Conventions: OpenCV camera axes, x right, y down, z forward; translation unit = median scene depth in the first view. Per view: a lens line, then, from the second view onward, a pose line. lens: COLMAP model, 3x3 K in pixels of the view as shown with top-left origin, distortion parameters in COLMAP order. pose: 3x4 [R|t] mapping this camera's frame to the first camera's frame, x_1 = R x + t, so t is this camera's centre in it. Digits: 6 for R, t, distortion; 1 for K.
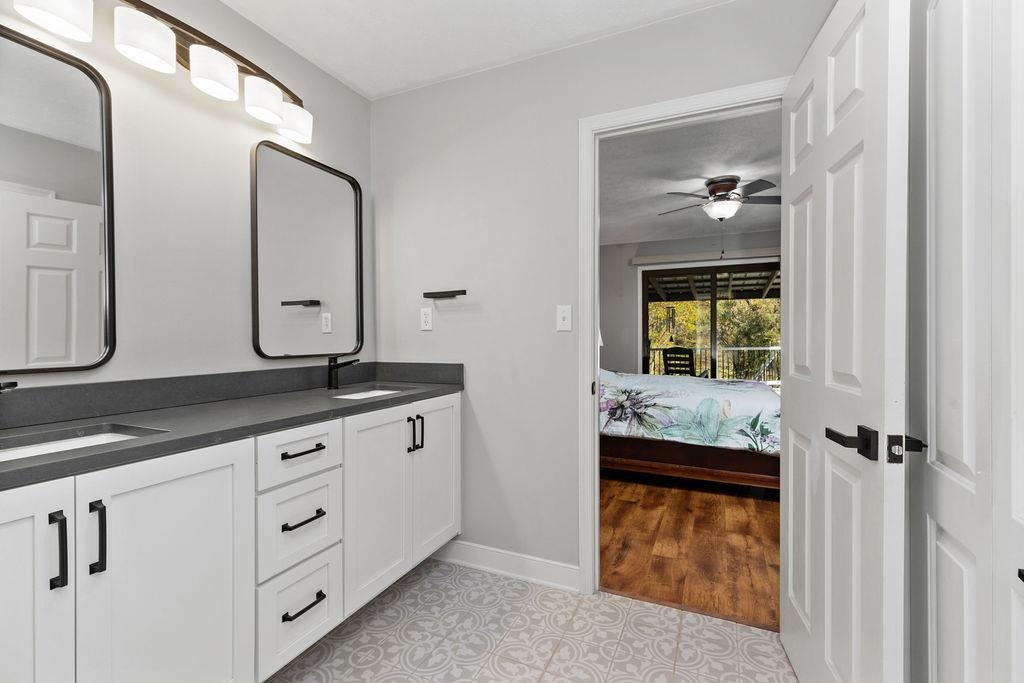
lens RADIAL K [[460.4, 0, 513.9], [0, 460.4, 324.7], [0, 0, 1]] dist [0.002991, -0.000044]
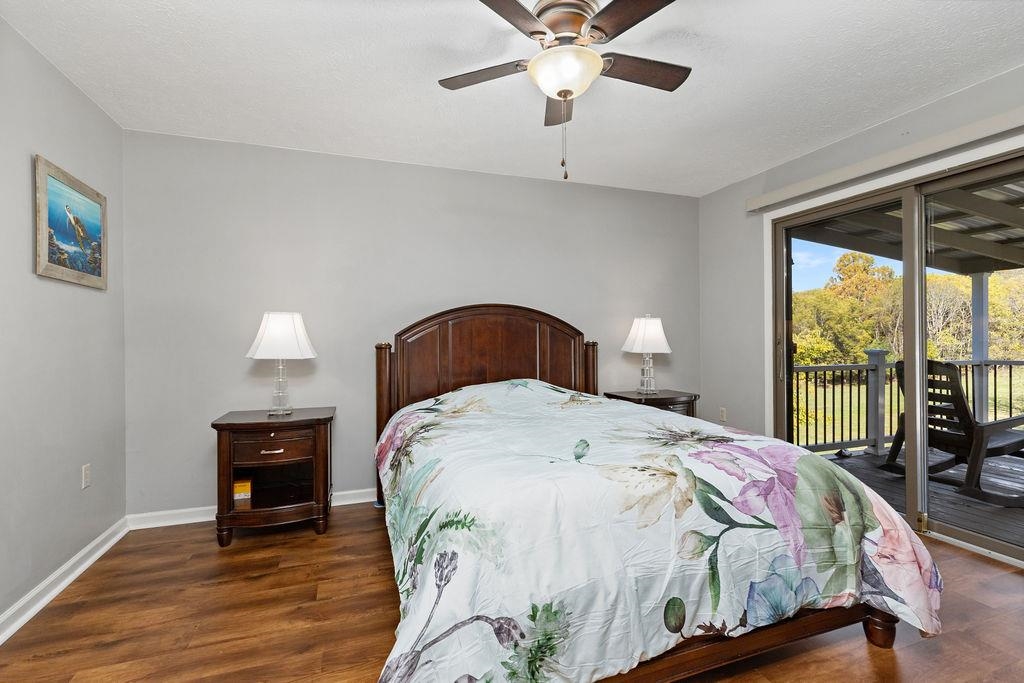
lens RADIAL K [[461.0, 0, 504.2], [0, 461.0, 336.9], [0, 0, 1]] dist [0.008747, 0.000197]
pose [[0.688064, -0.003706, -0.725641, 0.953089], [0.021054, 0.999668, 0.014858, 0.017680], [0.725345, -0.025501, 0.687913, 0.789926]]
